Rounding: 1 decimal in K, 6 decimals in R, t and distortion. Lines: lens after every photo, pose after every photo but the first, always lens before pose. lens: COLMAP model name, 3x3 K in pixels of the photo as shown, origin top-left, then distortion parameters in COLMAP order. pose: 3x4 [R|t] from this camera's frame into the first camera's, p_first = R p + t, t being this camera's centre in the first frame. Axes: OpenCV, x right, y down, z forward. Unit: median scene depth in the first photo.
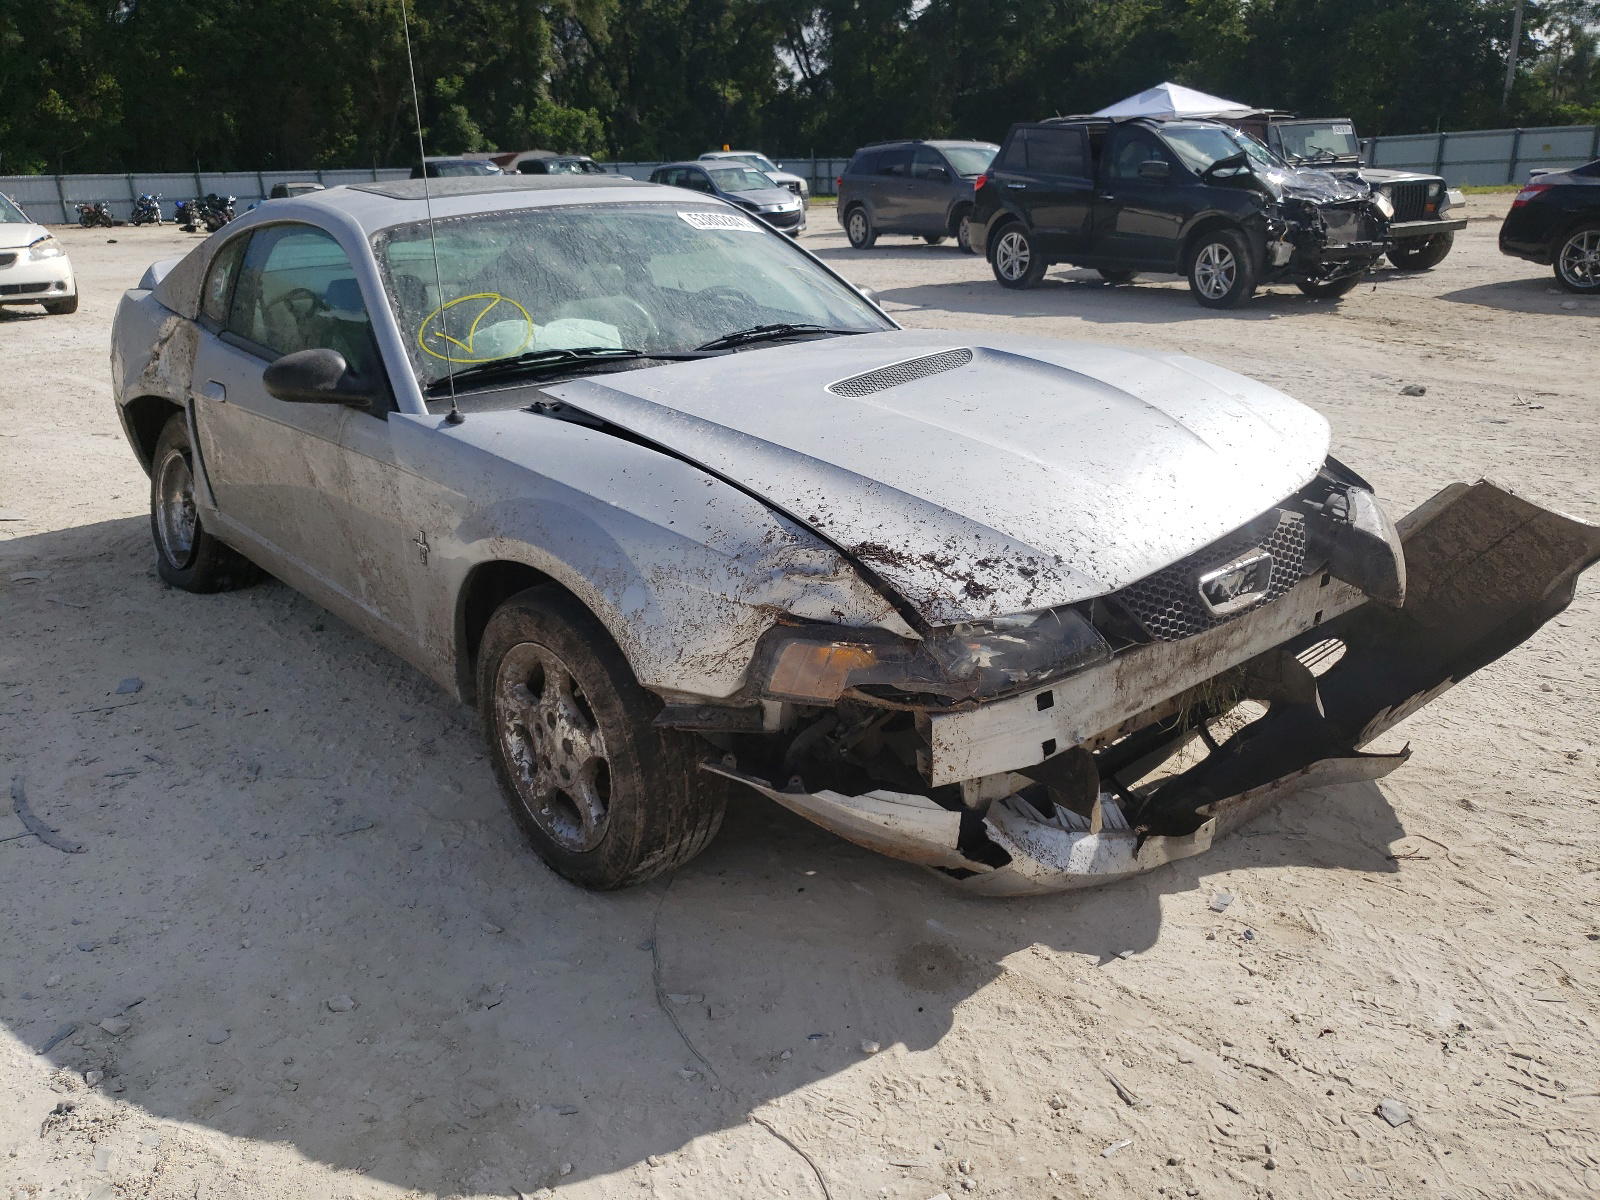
lens RADIAL K [[1229.3, 0, 800.0], [0, 1229.3, 600.0], [0, 0, 1]] dist [0.126910, -0.094942]
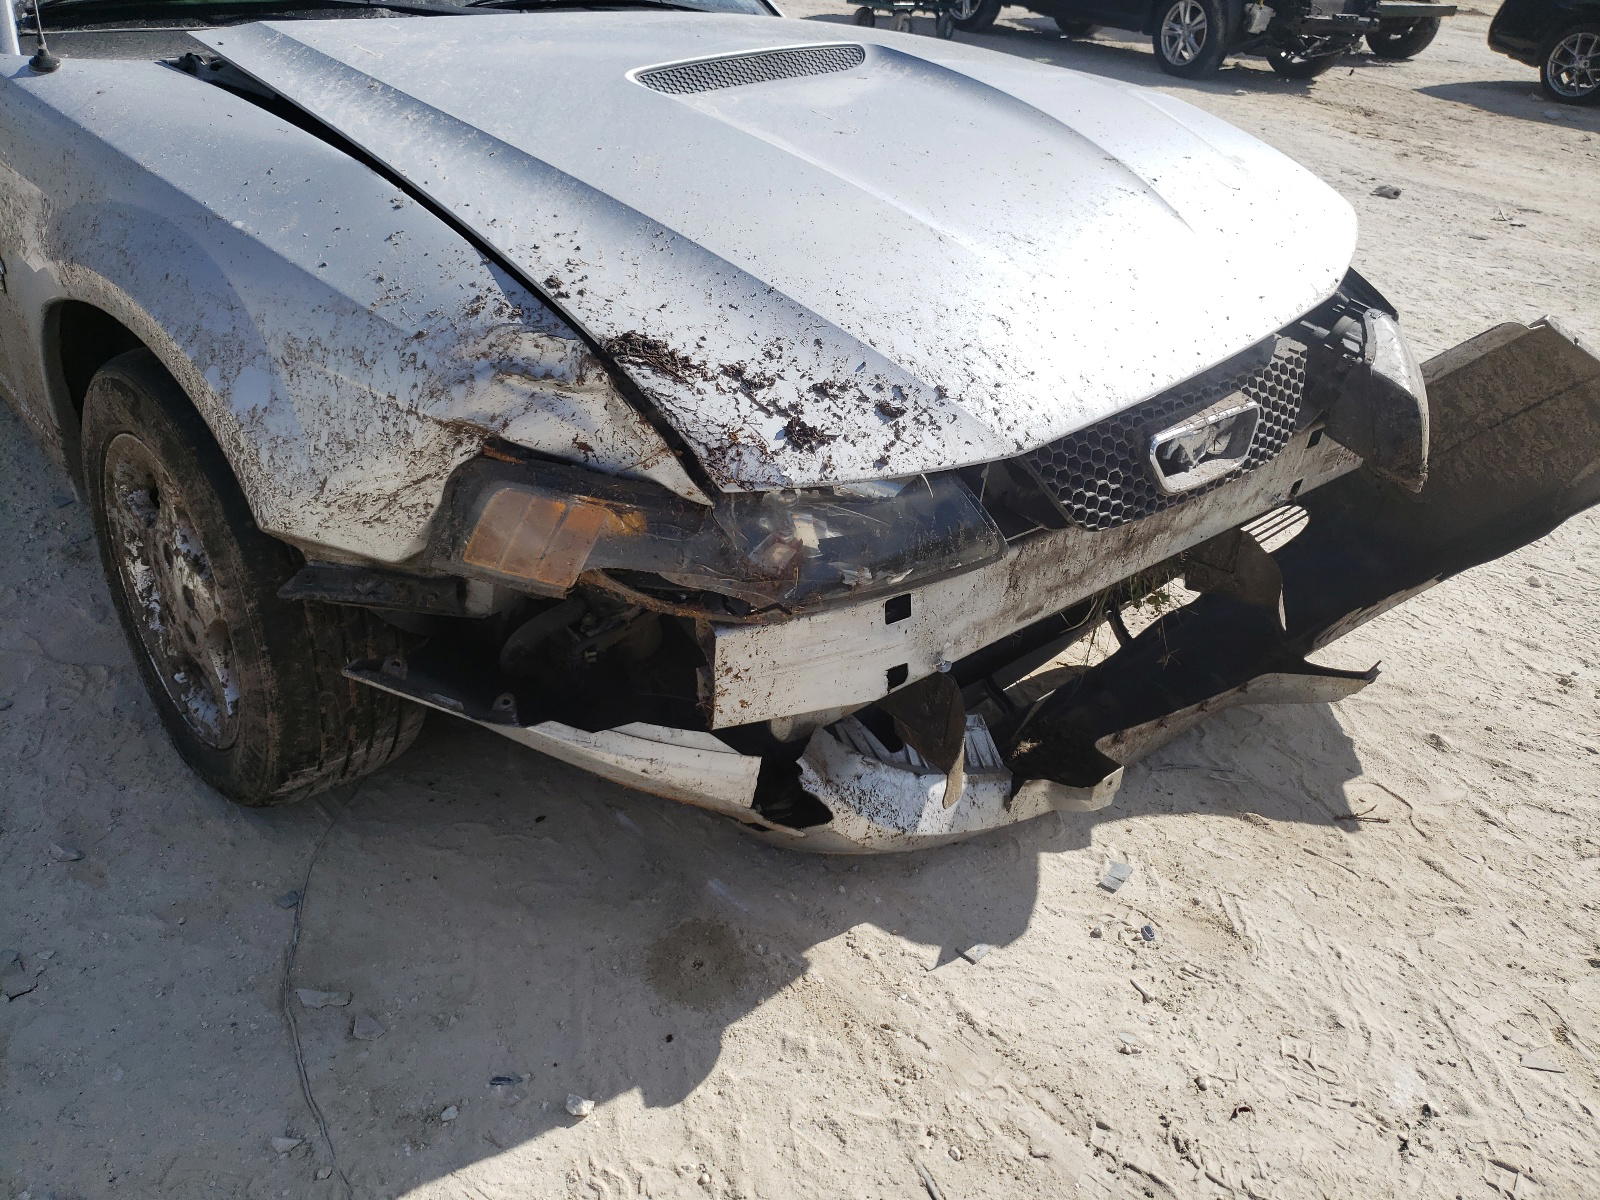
lens RADIAL K [[1198.6, 0, 802.5], [0, 1198.6, 560.2], [0, 0, 1]] dist [0.104508, -0.104979]
pose [[0.993975, 0.078203, 0.076801, 0.092092], [-0.089781, 0.982830, 0.161196, -0.038025], [-0.062877, -0.167120, 0.983930, 0.366694]]
